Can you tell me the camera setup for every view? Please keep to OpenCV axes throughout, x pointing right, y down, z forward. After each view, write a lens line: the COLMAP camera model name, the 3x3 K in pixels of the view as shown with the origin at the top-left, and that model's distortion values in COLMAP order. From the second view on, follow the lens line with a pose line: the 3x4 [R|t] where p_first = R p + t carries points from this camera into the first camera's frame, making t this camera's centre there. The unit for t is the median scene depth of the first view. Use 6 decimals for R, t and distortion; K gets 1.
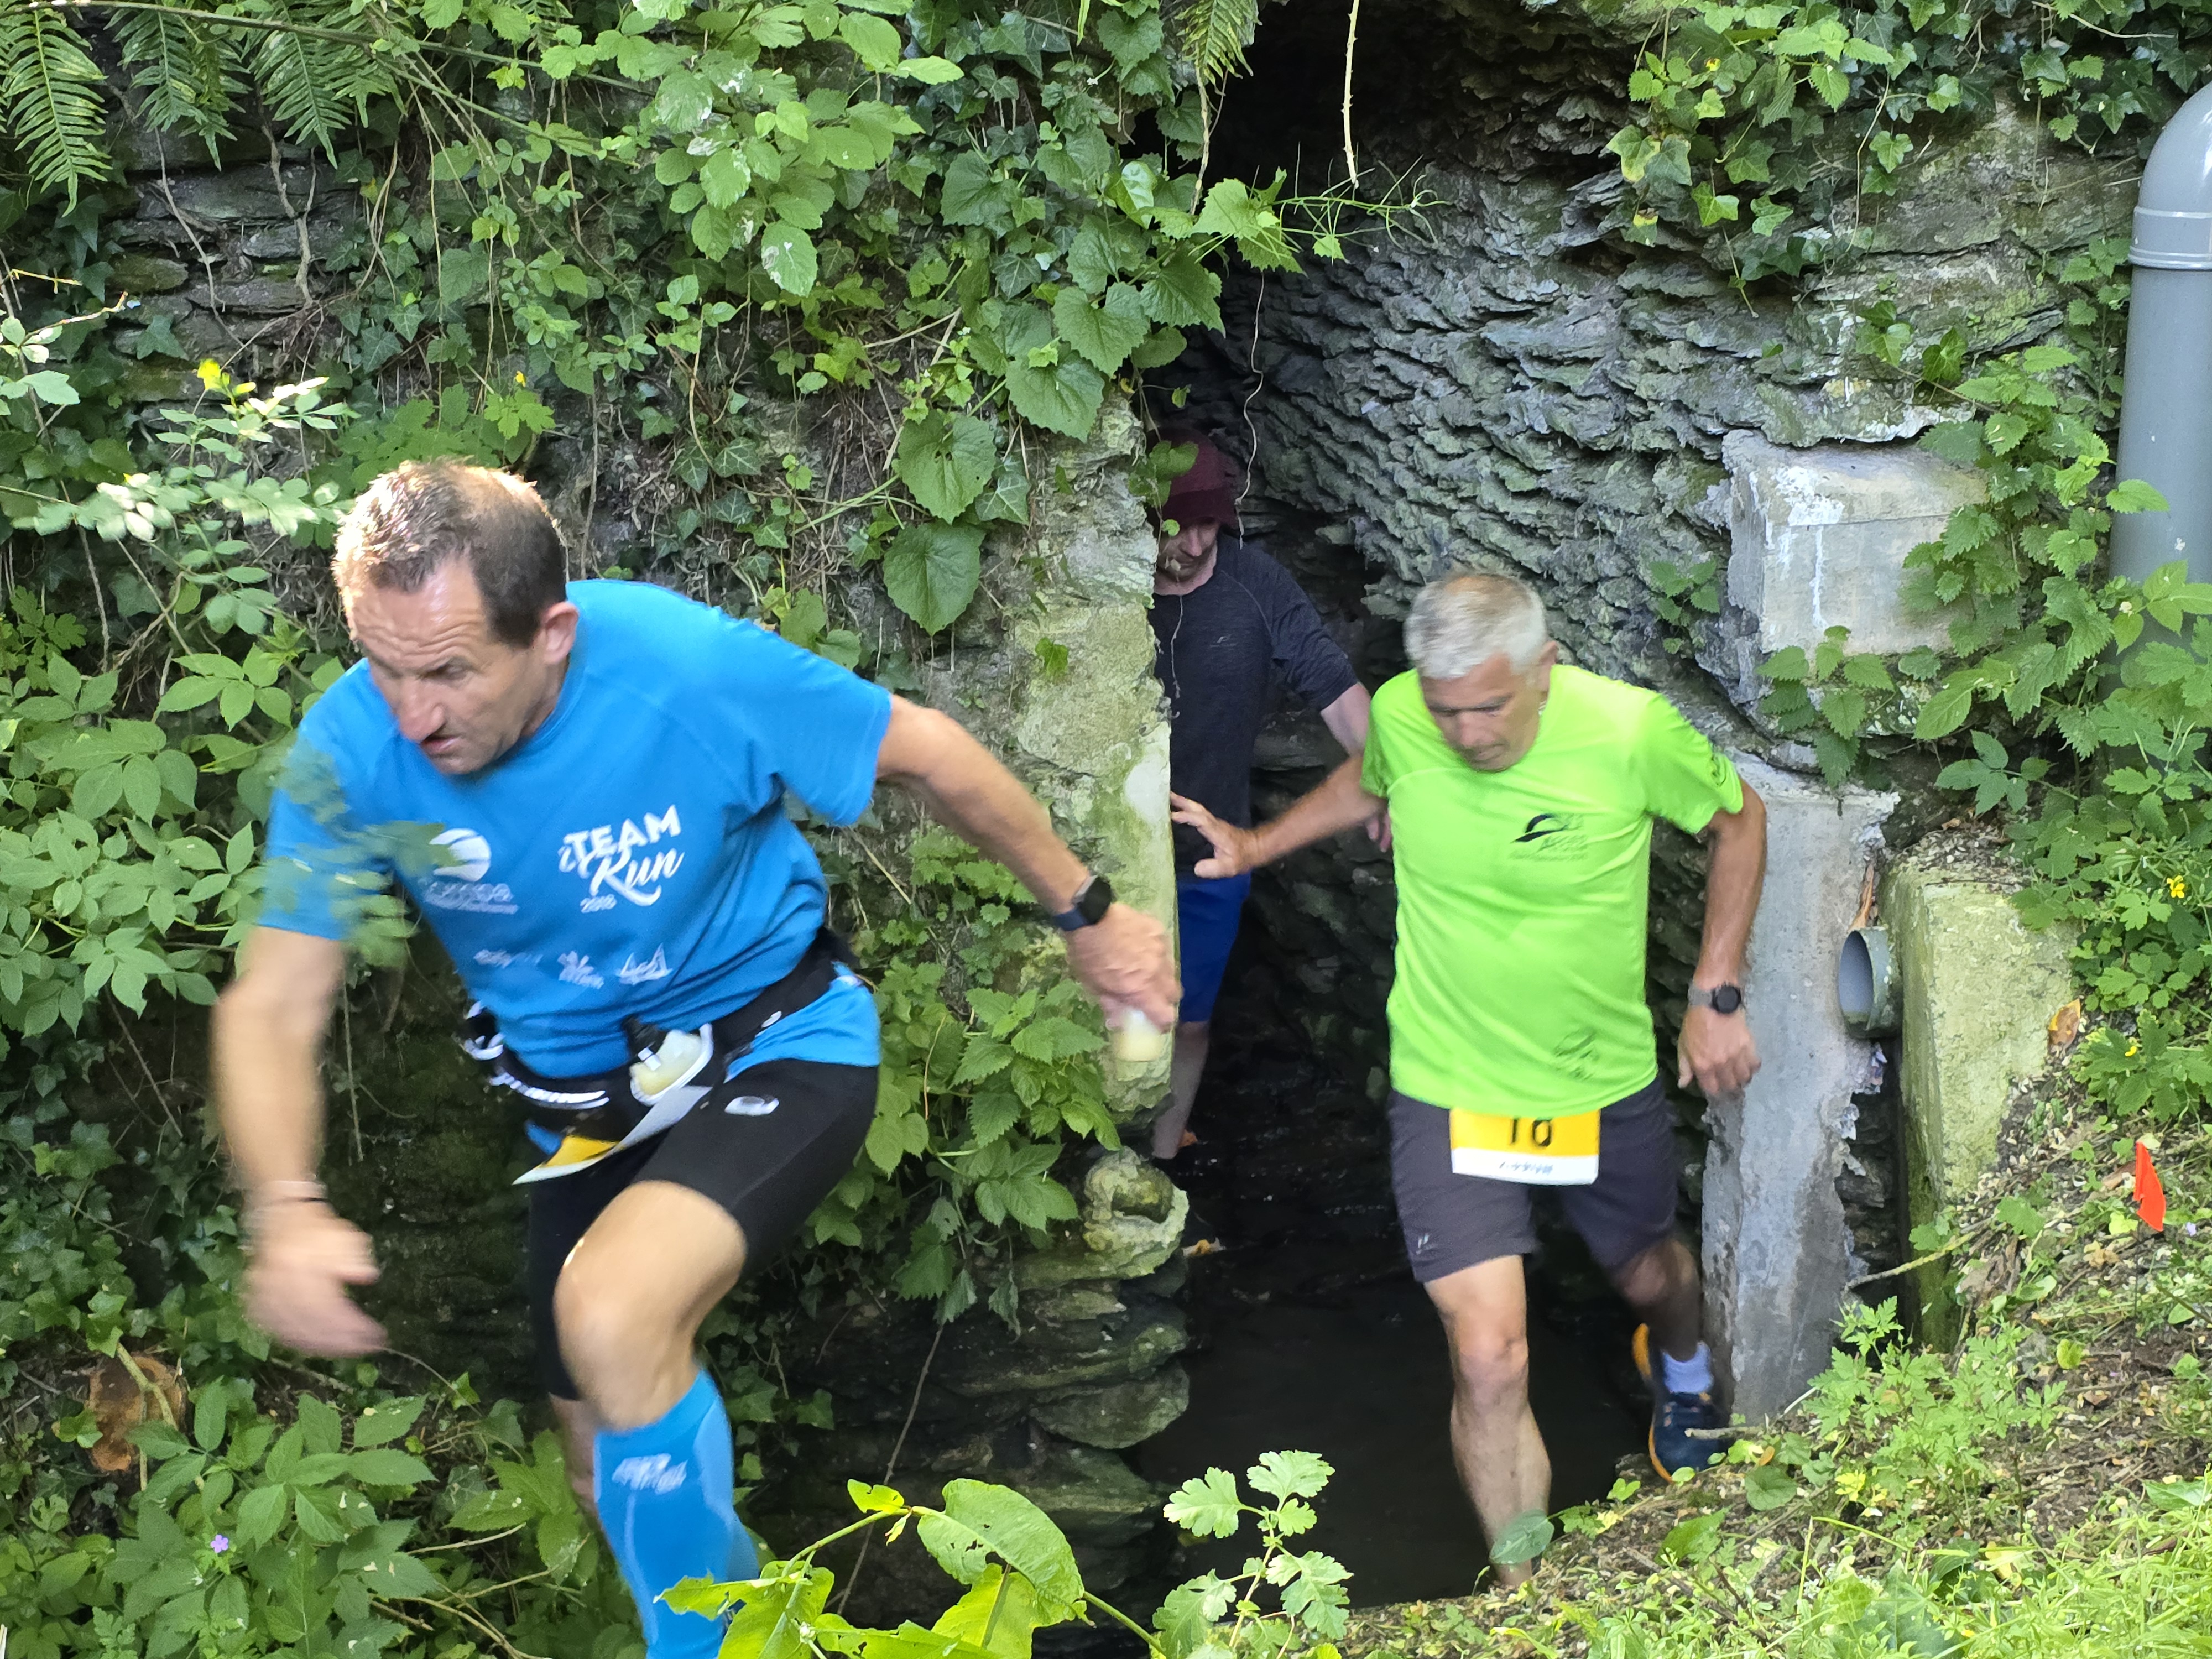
lens RADIAL K [[3724.2, 0, 1054.8], [0, 3724.2, 852.8], [0, 0, 1]] dist [0.219668, -0.797968]
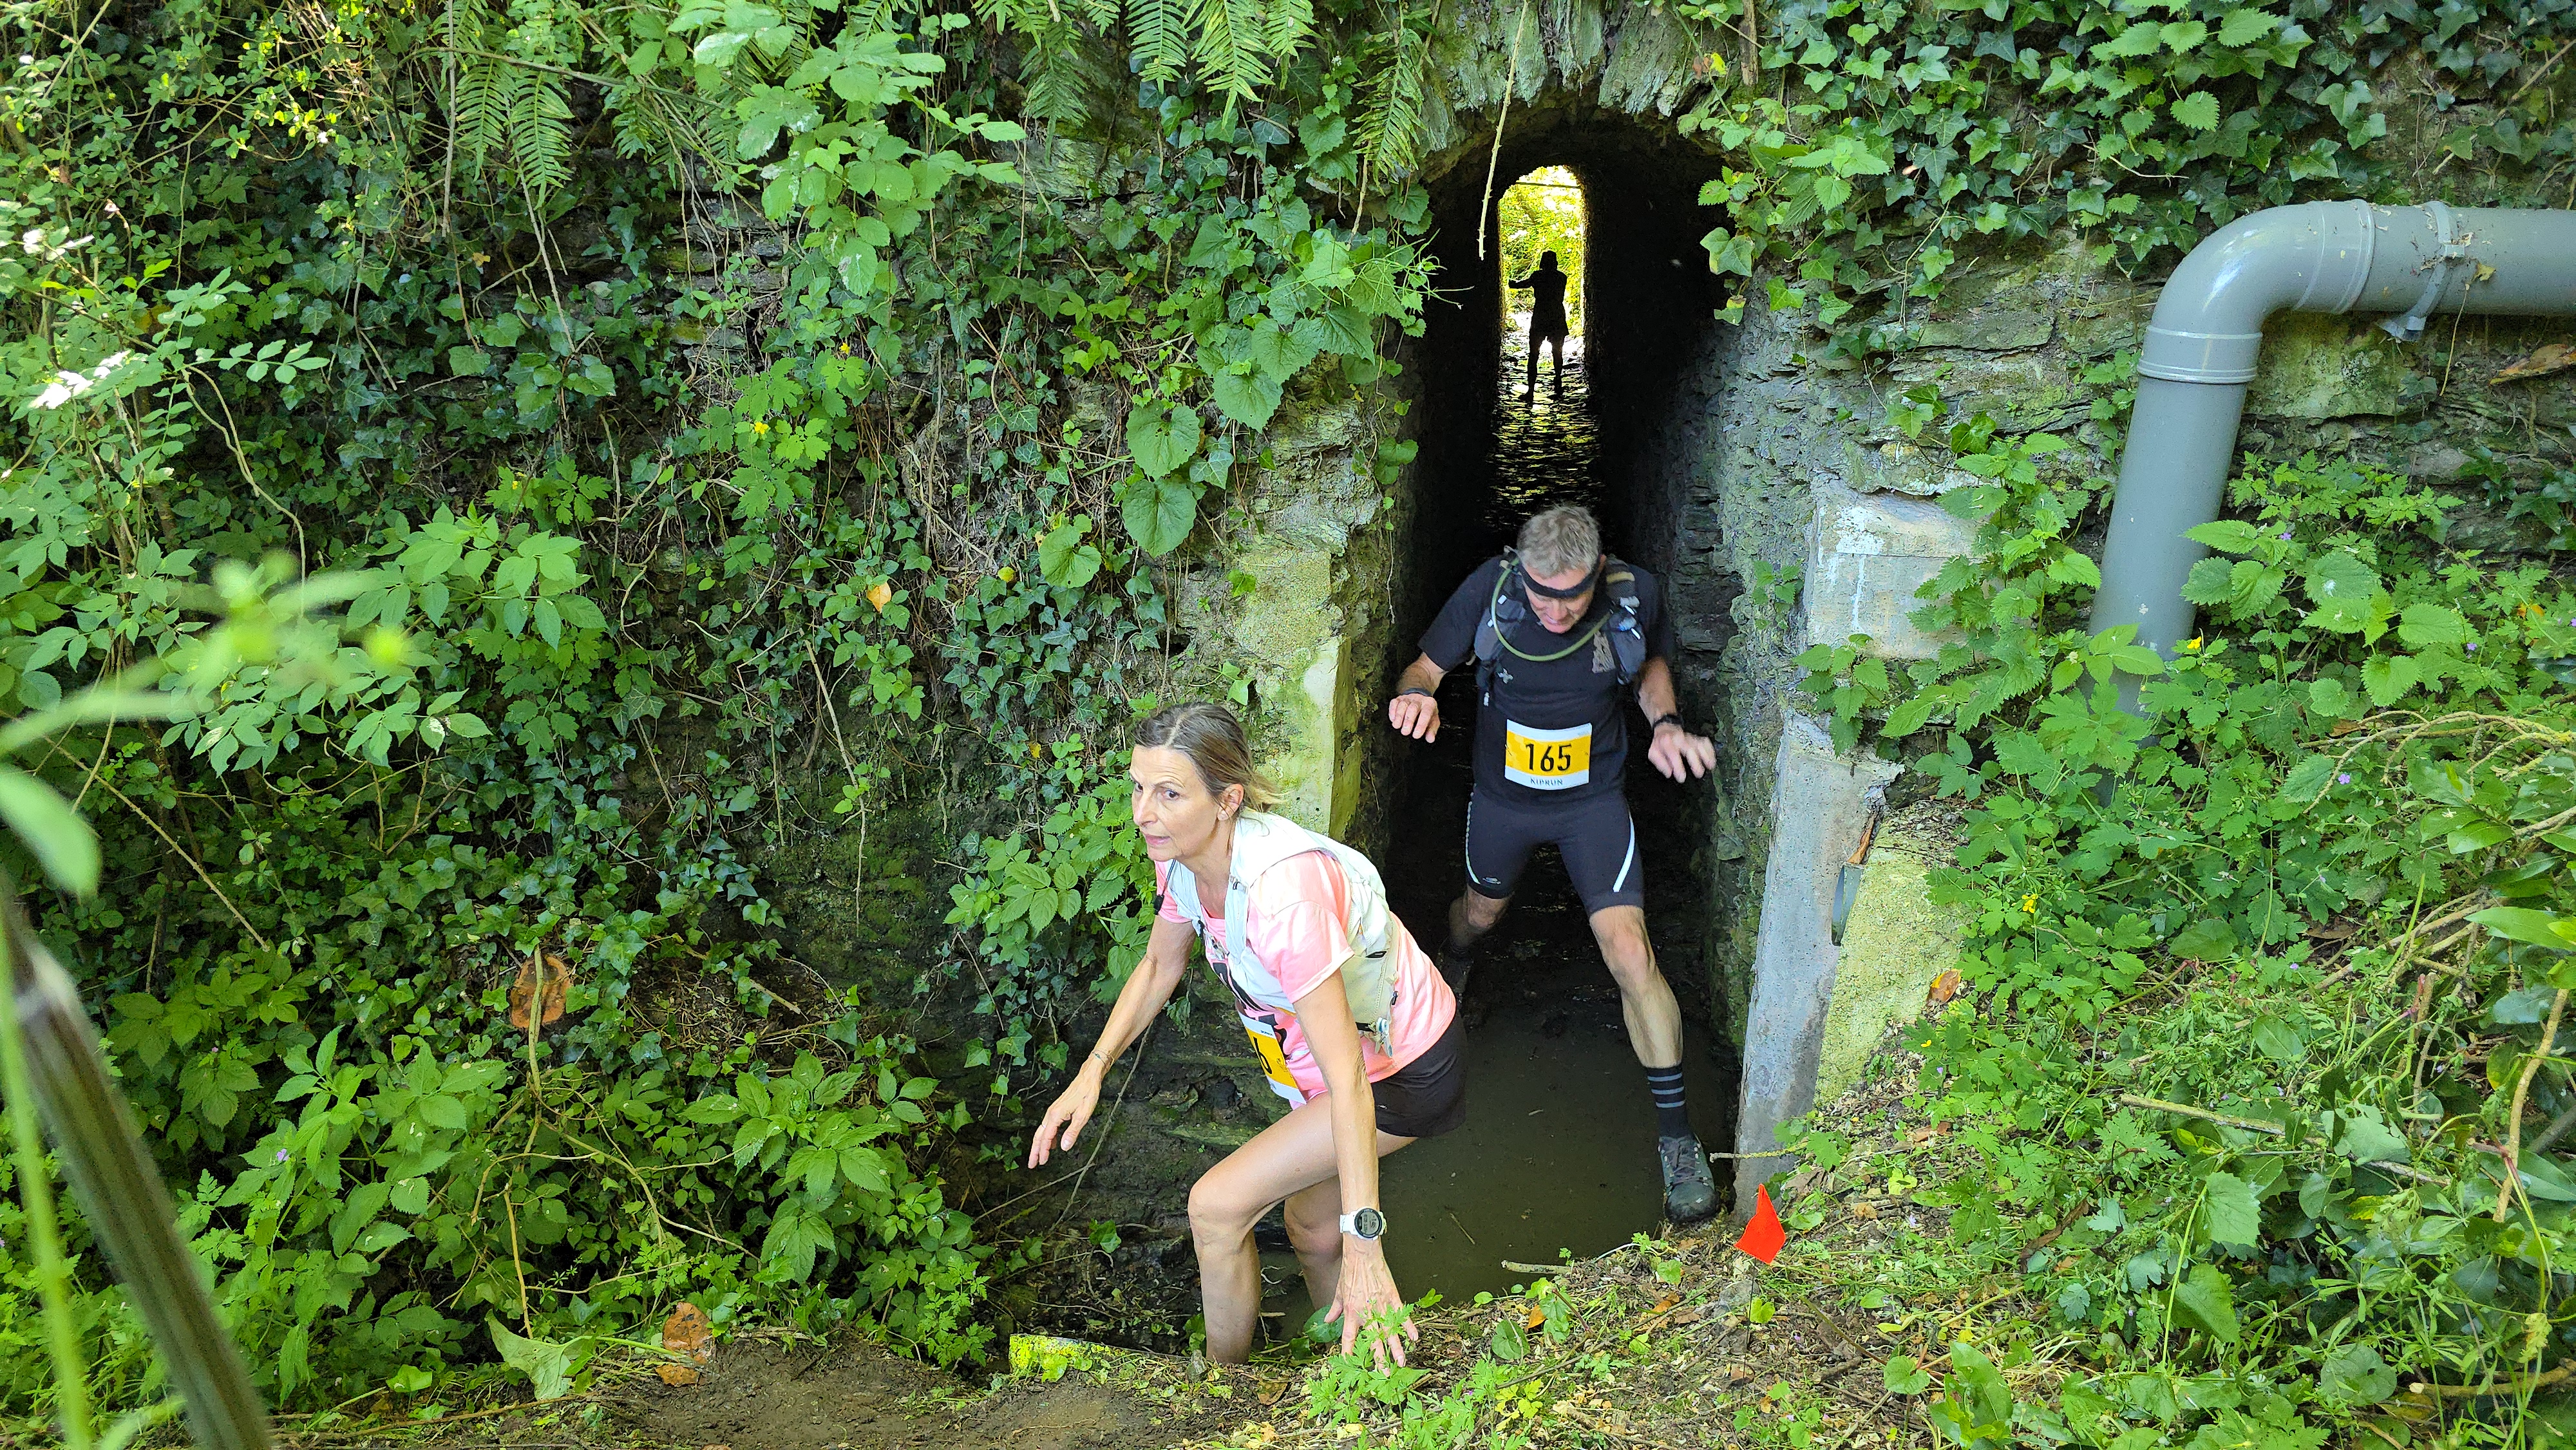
lens RADIAL K [[1735.0, 0, 1279.6], [0, 1735.0, 724.9], [0, 0, 1]] dist [0.069738, -0.066859]
pose [[0.931503, 0.156562, -0.328314, 0.231020], [-0.131319, 0.986500, 0.097845, -0.063896], [0.339200, -0.048029, 0.939487, 0.374564]]
